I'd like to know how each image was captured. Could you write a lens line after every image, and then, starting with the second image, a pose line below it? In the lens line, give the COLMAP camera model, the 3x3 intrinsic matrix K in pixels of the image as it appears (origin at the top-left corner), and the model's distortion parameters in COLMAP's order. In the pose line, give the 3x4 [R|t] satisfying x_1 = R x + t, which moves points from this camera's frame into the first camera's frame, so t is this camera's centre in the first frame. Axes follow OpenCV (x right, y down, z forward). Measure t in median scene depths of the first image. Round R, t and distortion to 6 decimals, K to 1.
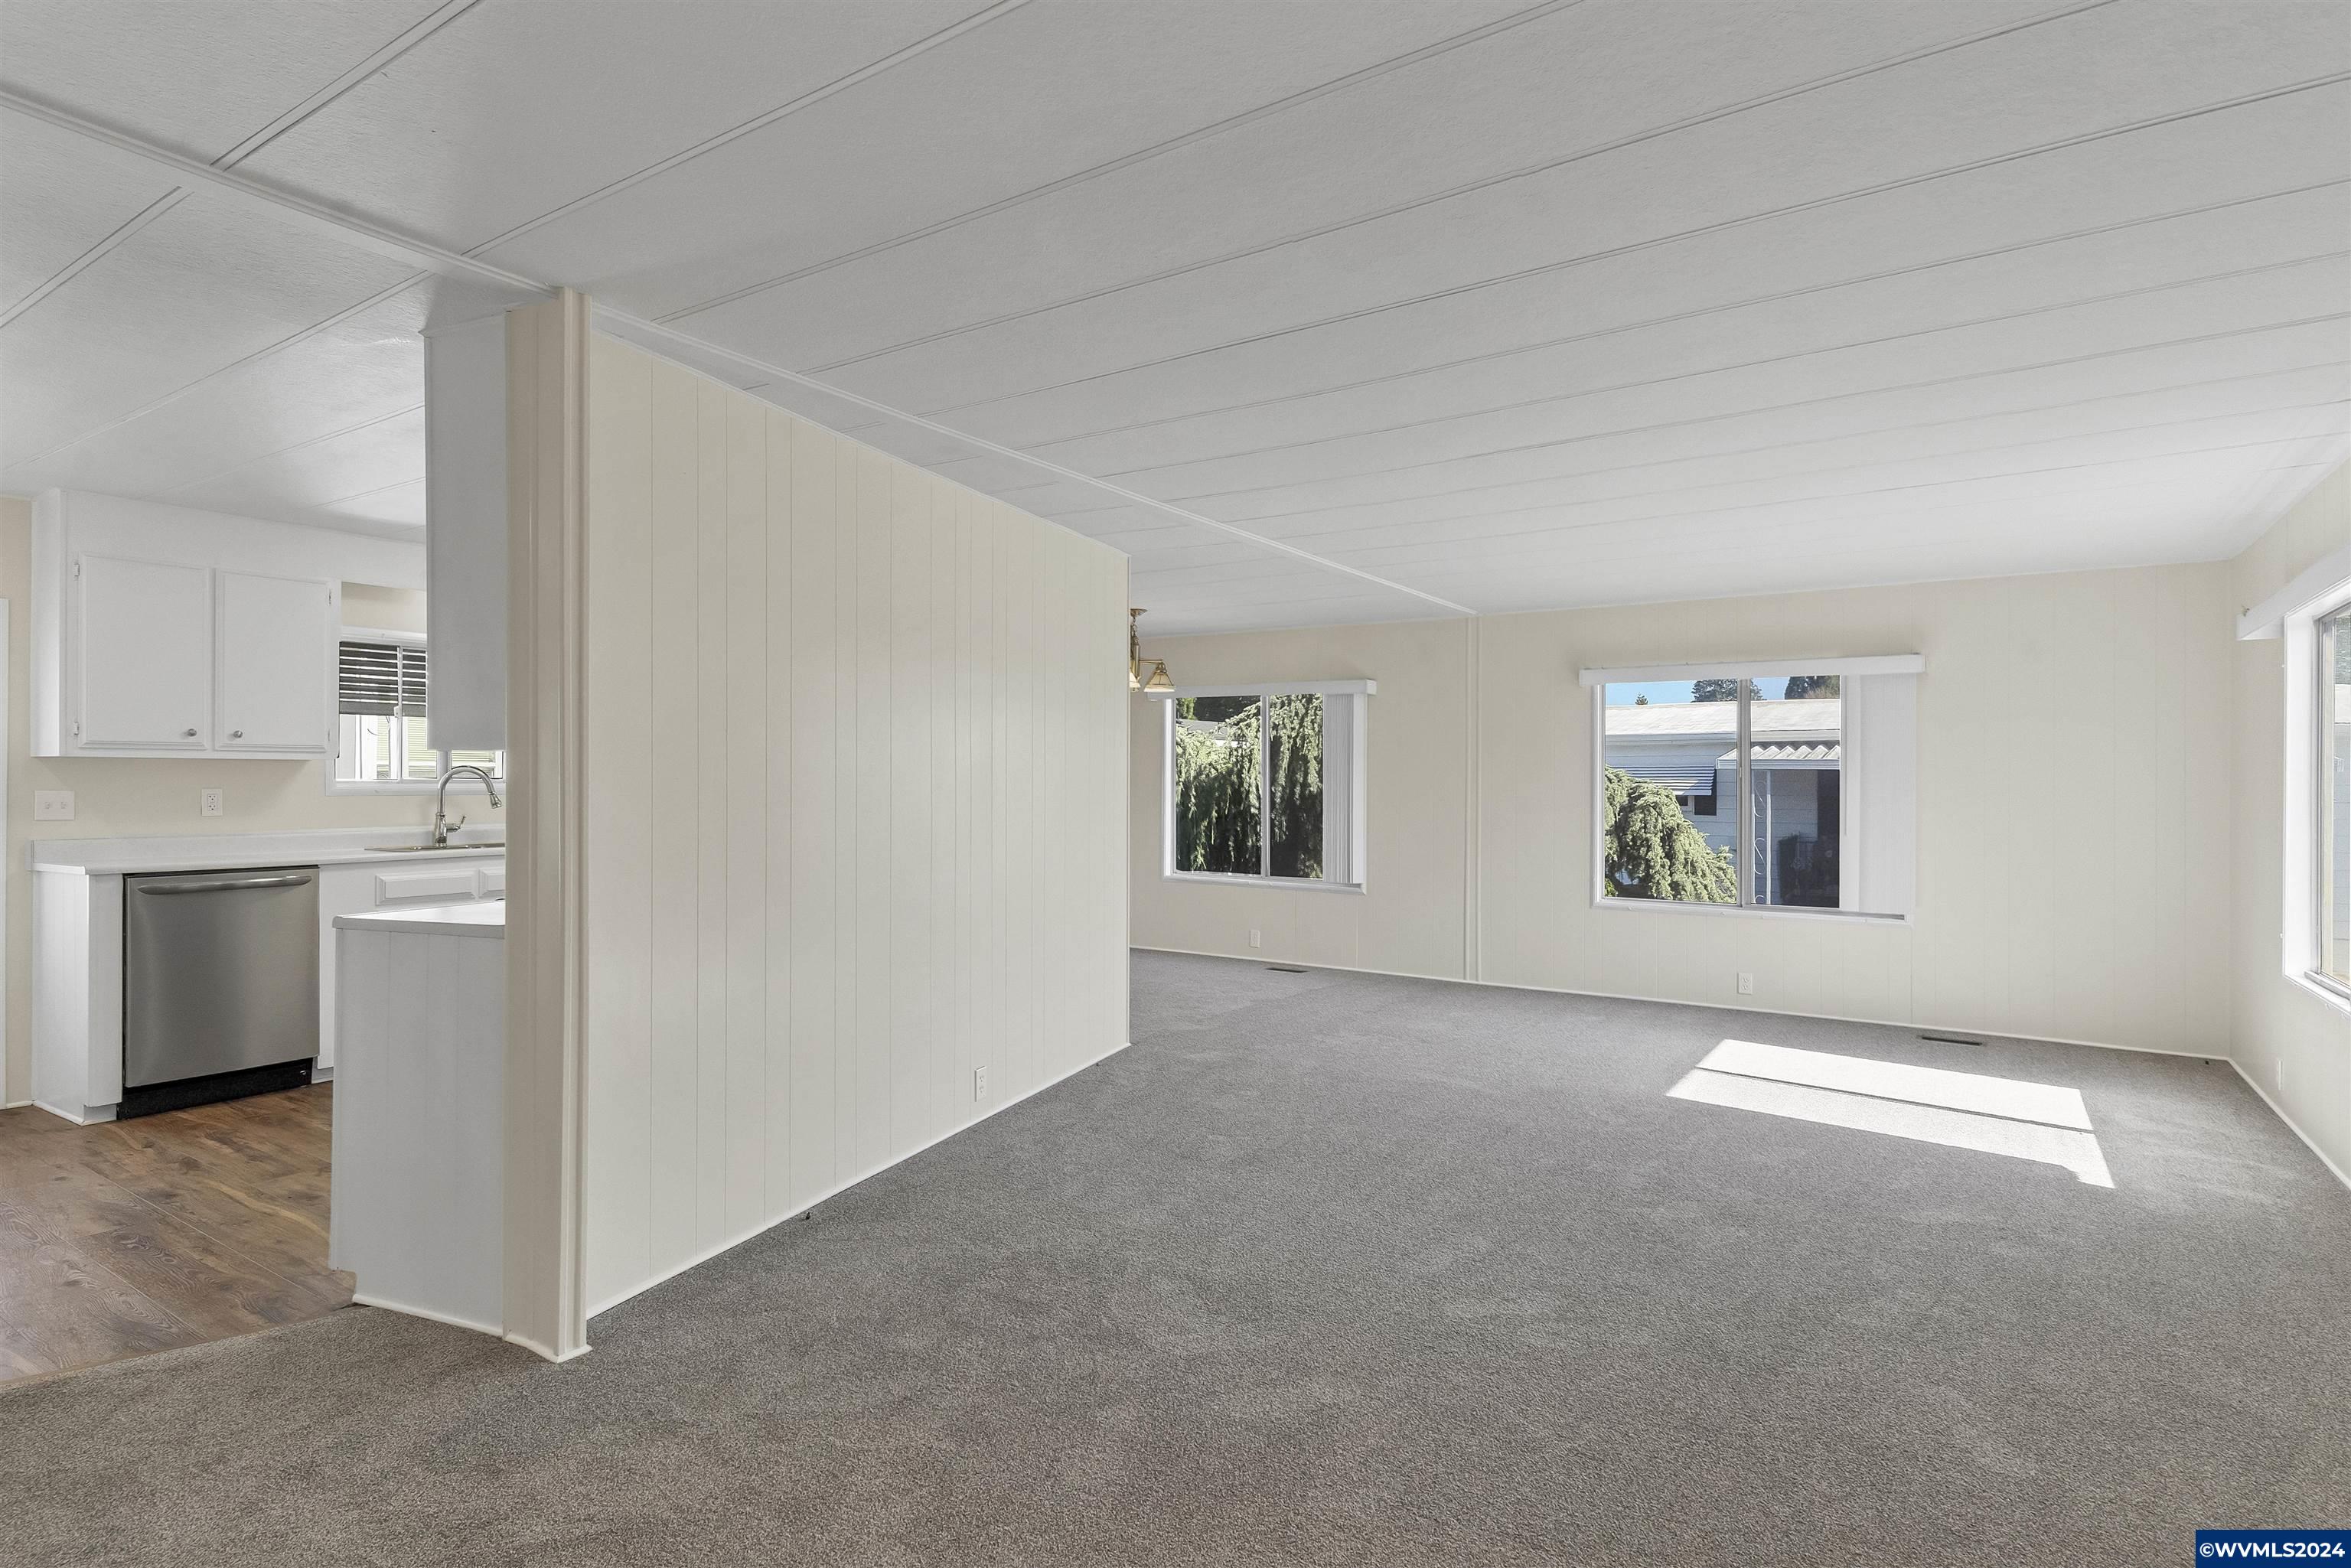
lens RADIAL K [[1176.3, 0, 1165.3], [0, 1176.3, 776.7], [0, 0, 1]] dist [-0.001842, -0.000122]
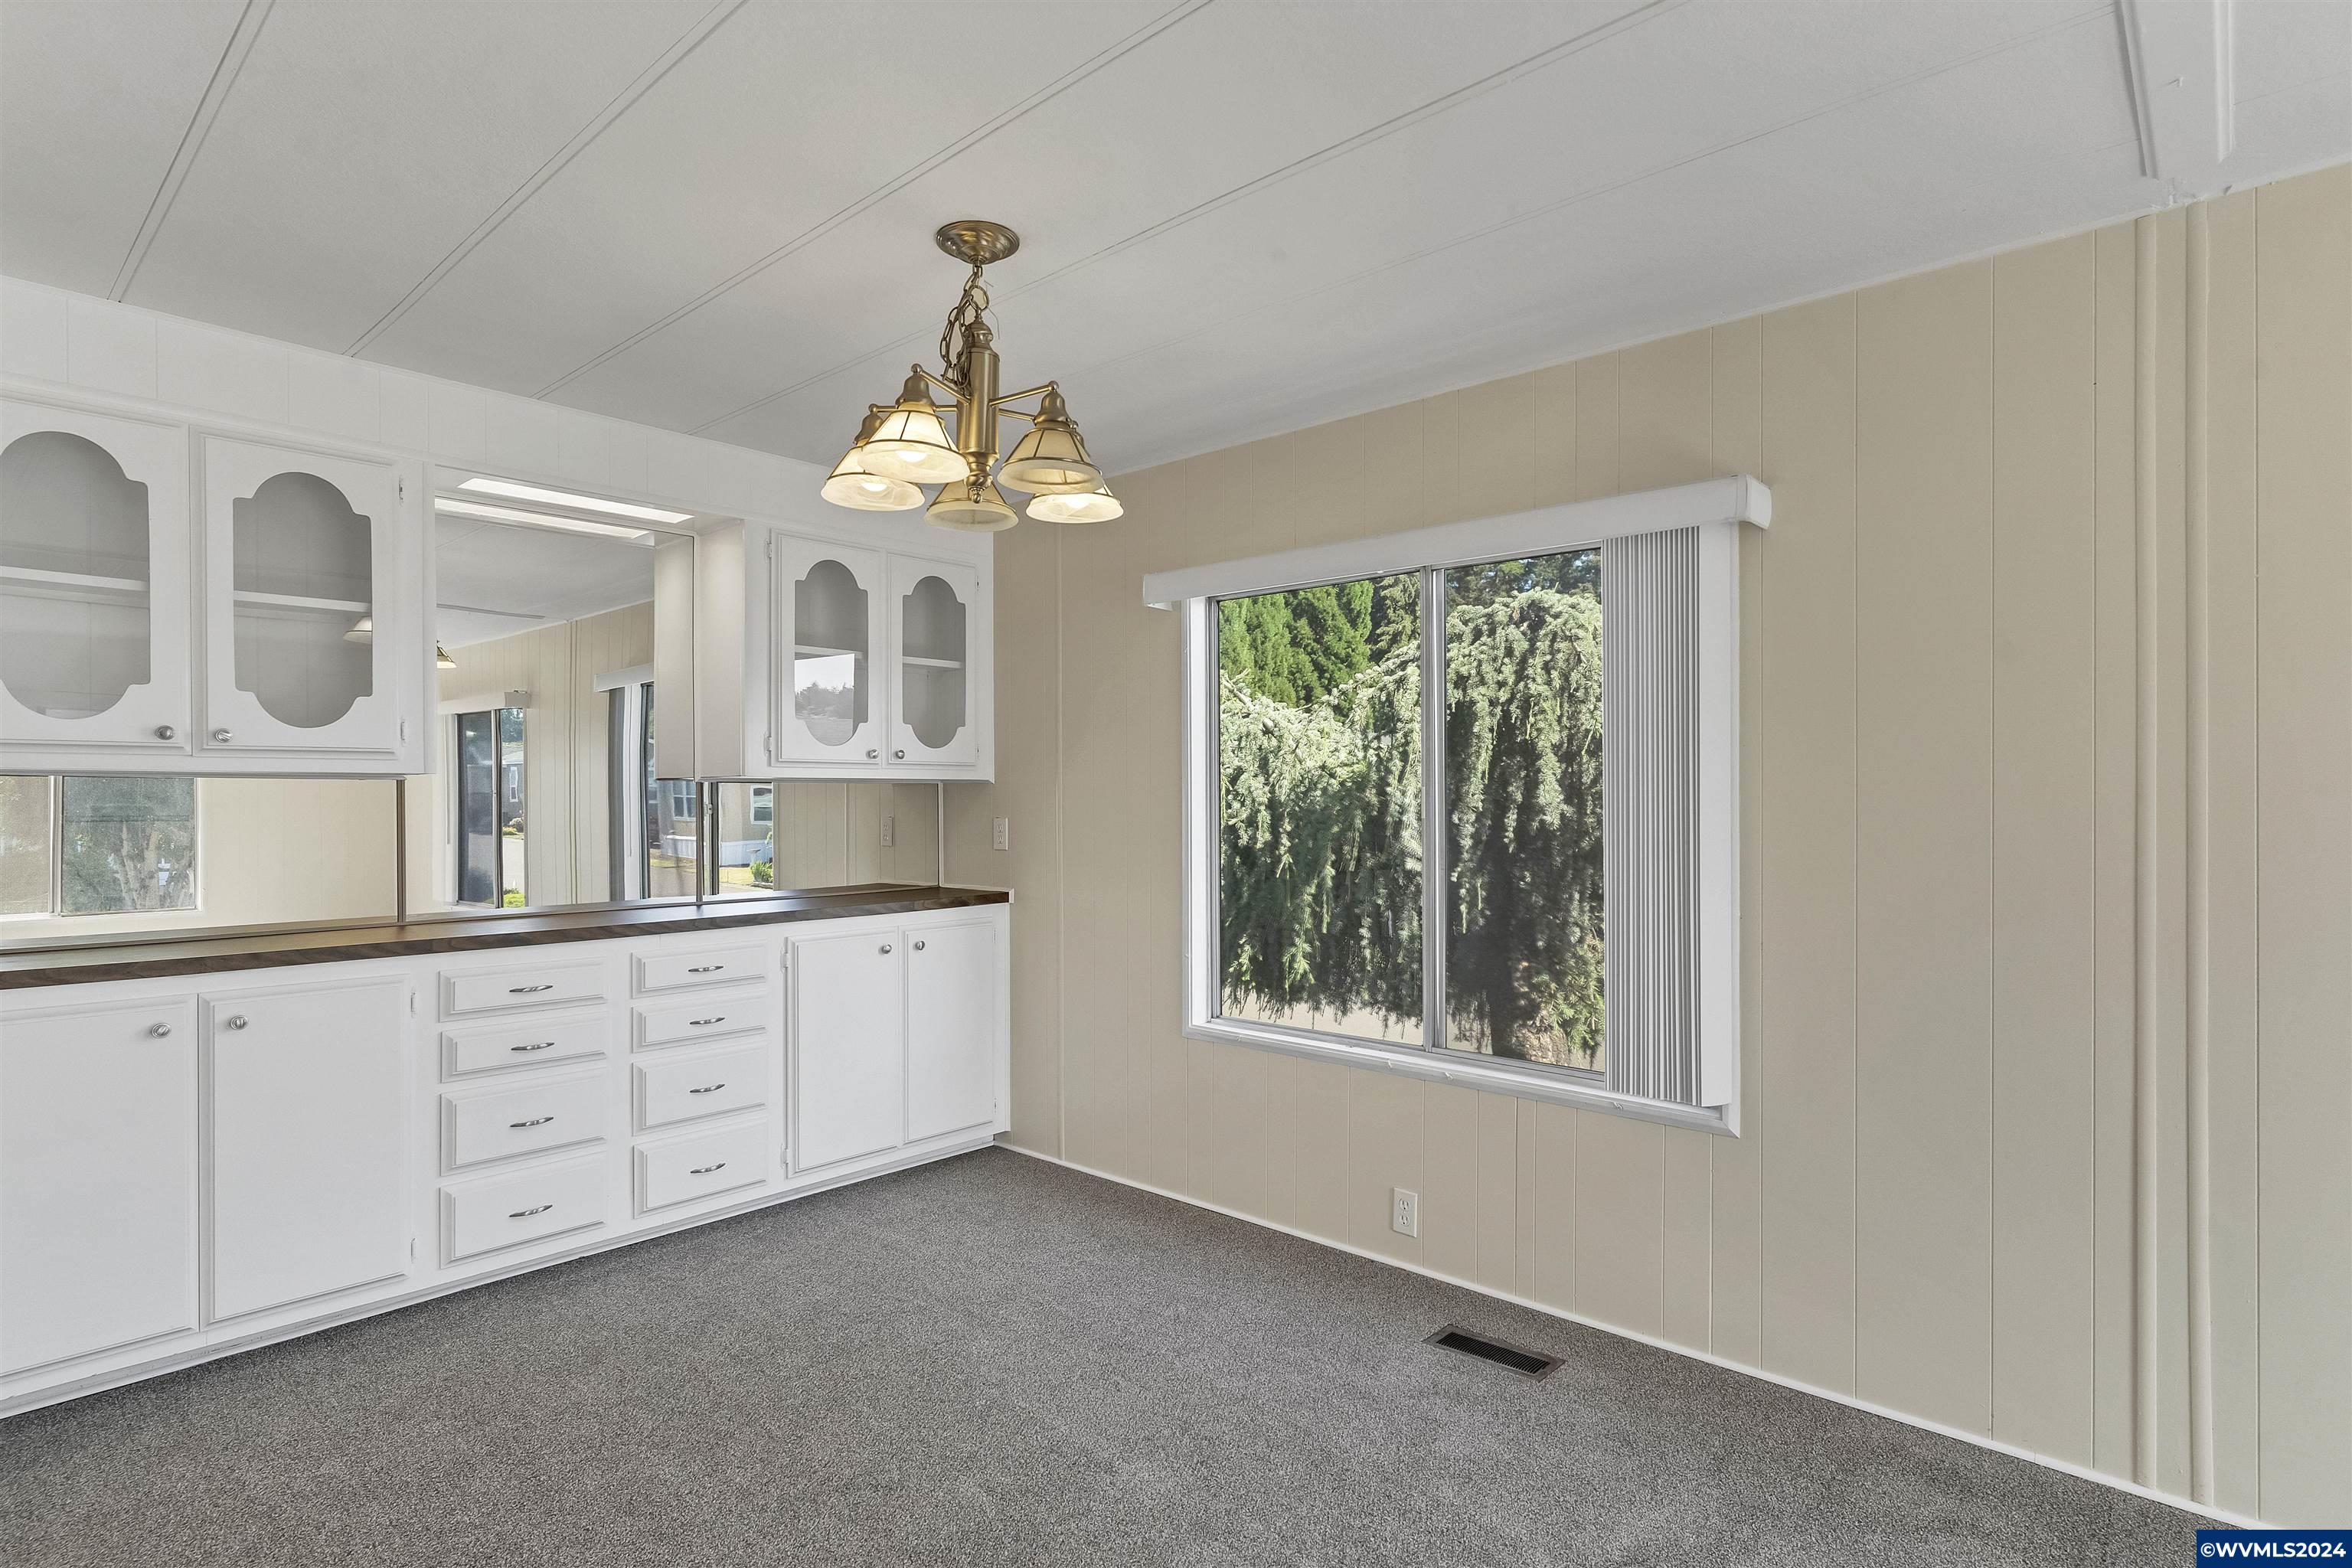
lens RADIAL K [[1186.1, 0, 1158.7], [0, 1186.1, 799.1], [0, 0, 1]] dist [0.028552, -0.000211]
pose [[0.986812, -0.001687, -0.161862, 0.052268], [0.000968, 0.999989, -0.004517, 0.005010], [0.161868, 0.004301, 0.986803, 0.522550]]
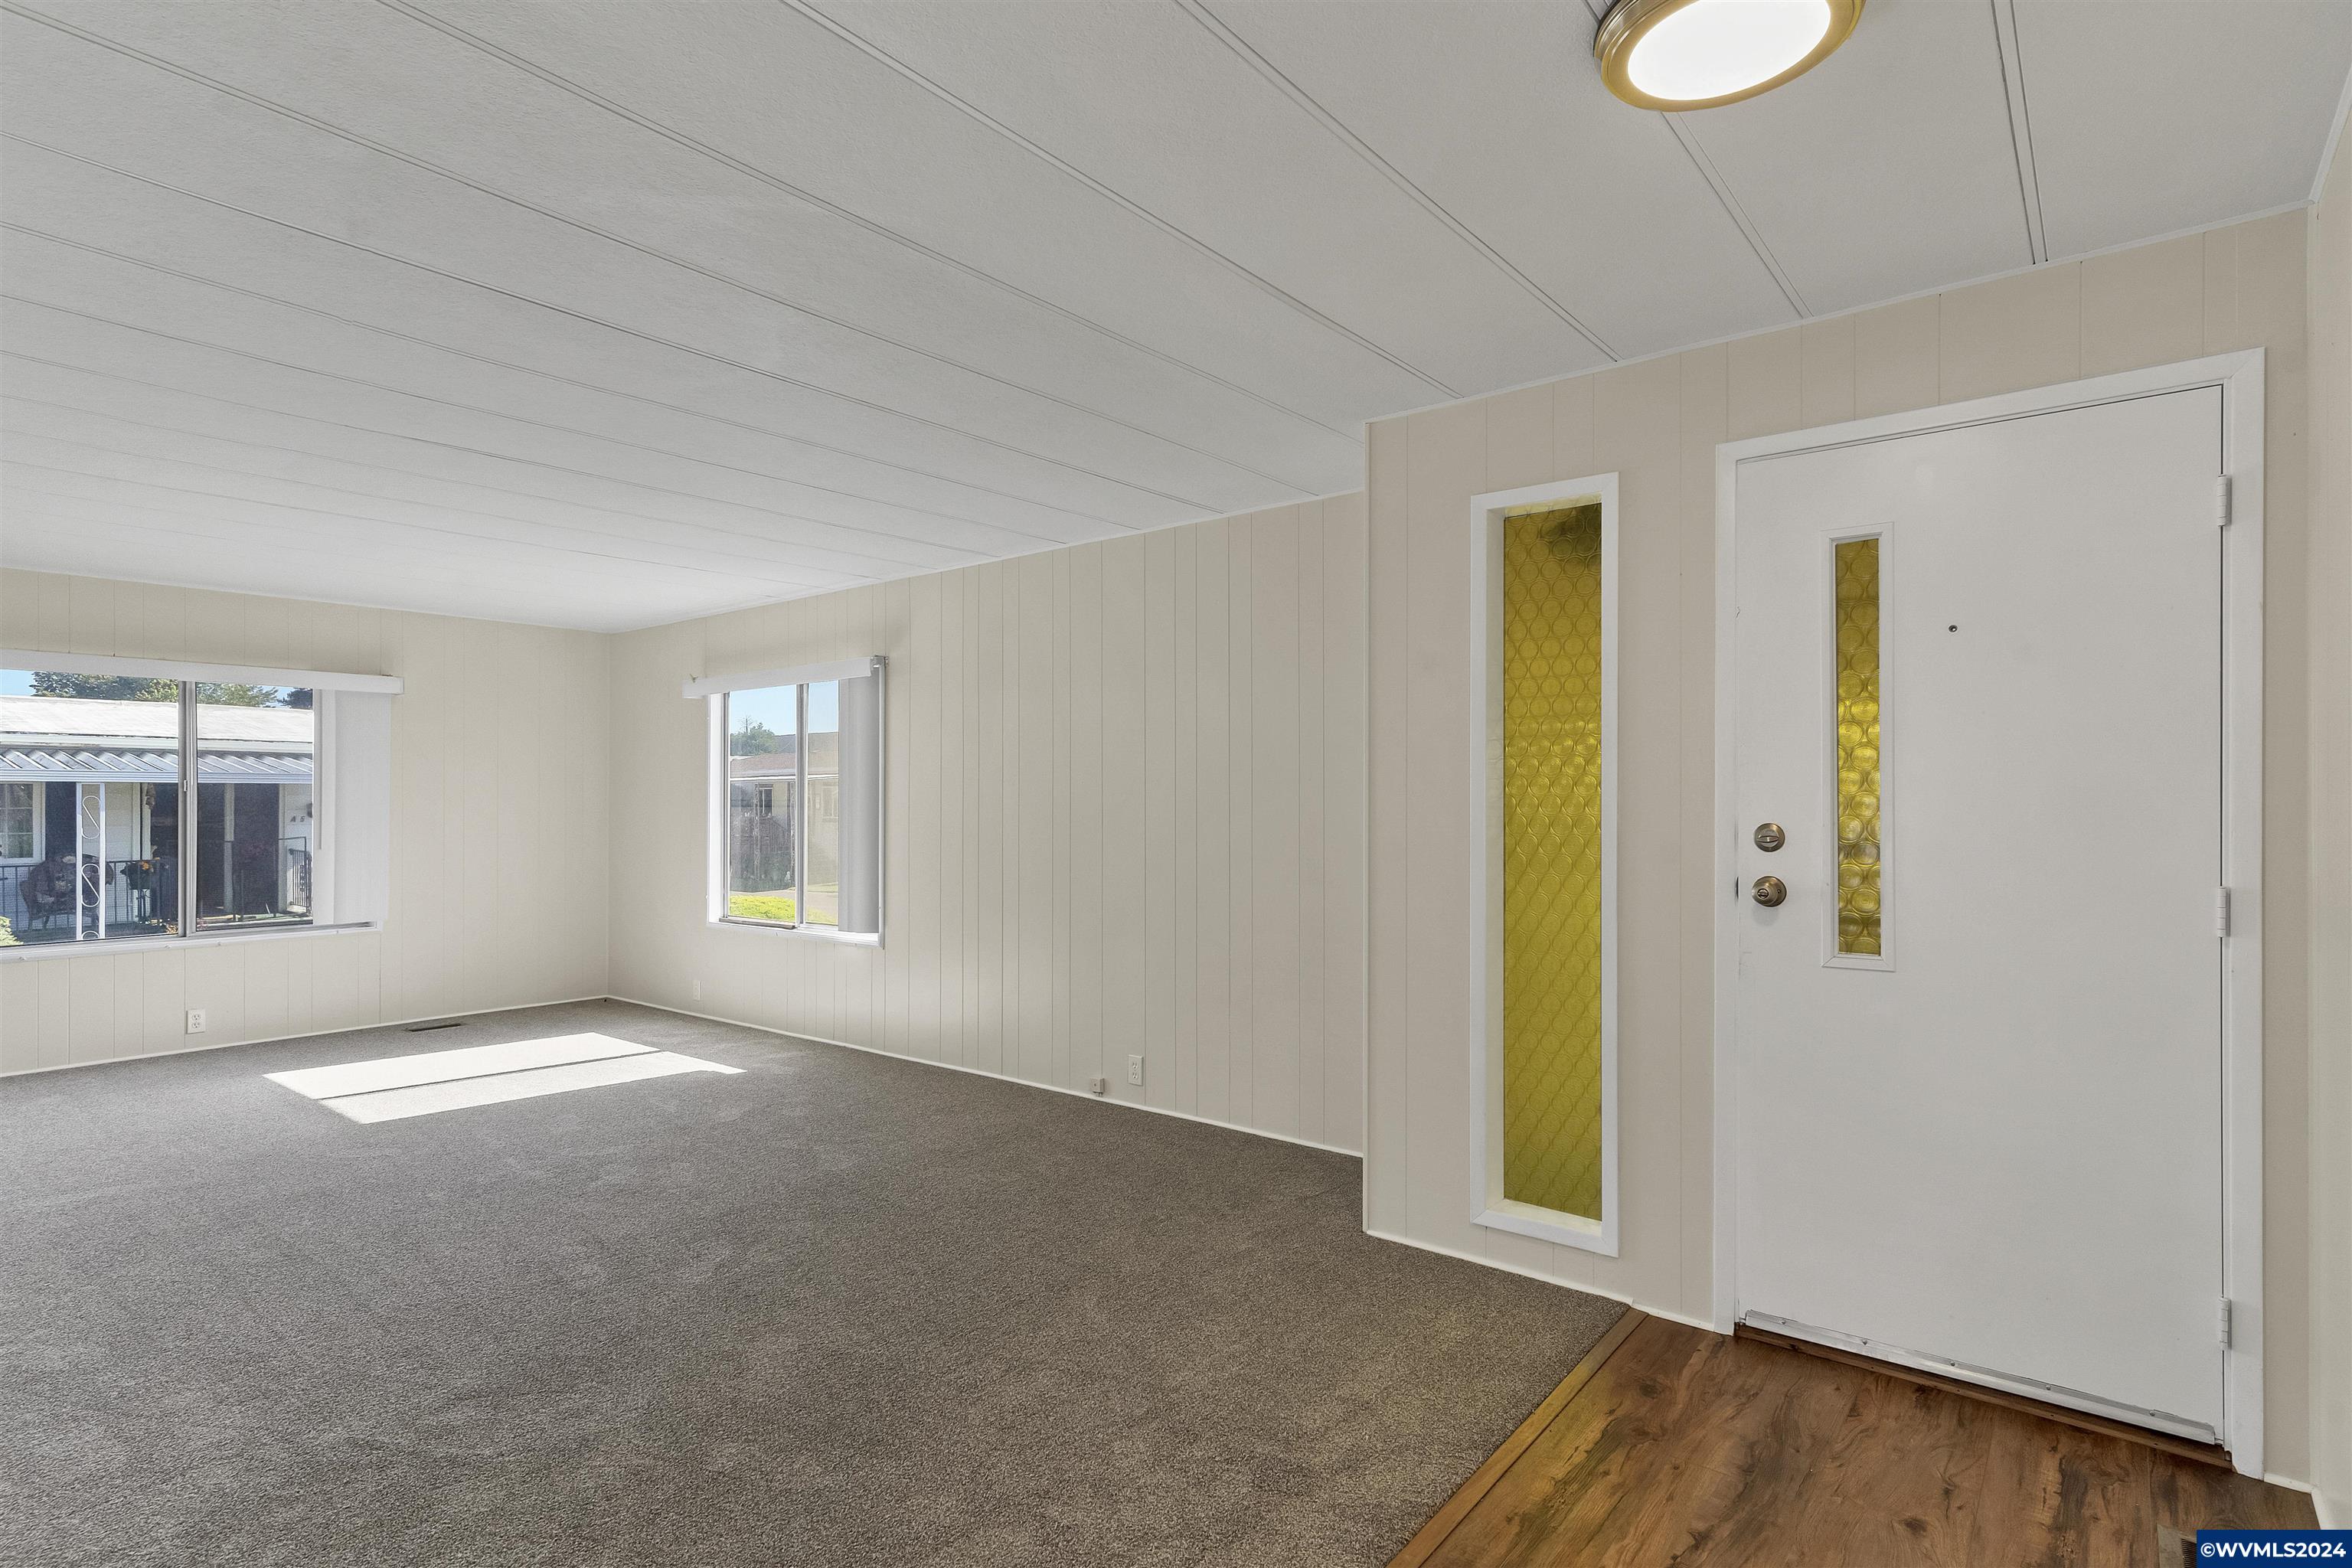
lens RADIAL K [[1176.8, 0, 1161.2], [0, 1176.8, 788.4], [0, 0, 1]] dist [-0.001842, -0.000122]
pose [[0.091857, 0.002396, 0.995769, -0.510070], [-0.002636, 0.999994, -0.002163, -0.001644], [-0.995769, -0.002426, 0.091863, 0.292589]]
